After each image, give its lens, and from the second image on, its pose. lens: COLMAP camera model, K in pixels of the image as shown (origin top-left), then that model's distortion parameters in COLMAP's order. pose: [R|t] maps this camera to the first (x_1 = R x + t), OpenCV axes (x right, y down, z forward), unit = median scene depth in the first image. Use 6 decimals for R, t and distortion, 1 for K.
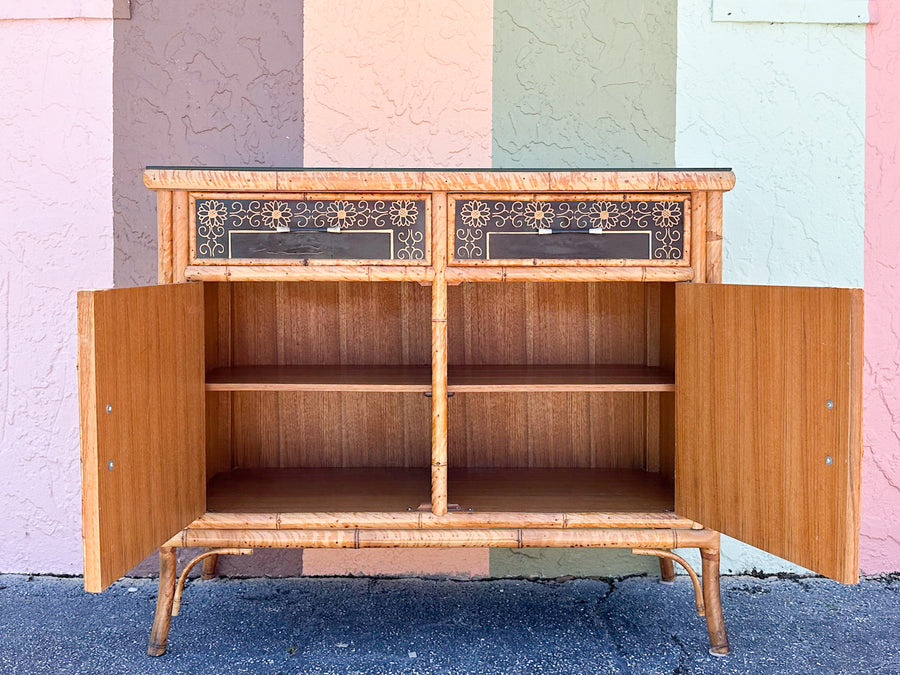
lens RADIAL K [[1001.4, 0, 436.0], [0, 1001.4, 291.6], [0, 0, 1]] dist [0.097344, -0.367903]
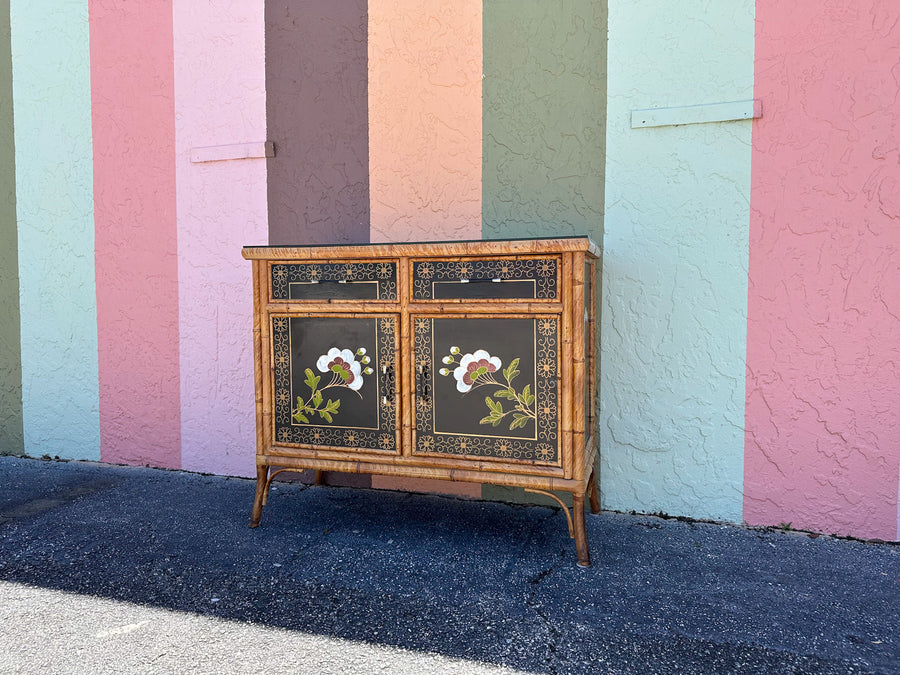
lens RADIAL K [[643.3, 0, 439.9], [0, 643.3, 327.0], [0, 0, 1]] dist [0.167496, -0.328933]
pose [[0.950758, 0.007883, -0.309834, 0.378924], [0.000777, 0.999613, 0.027819, -0.016112], [0.309933, -0.026689, 0.950384, 0.031093]]
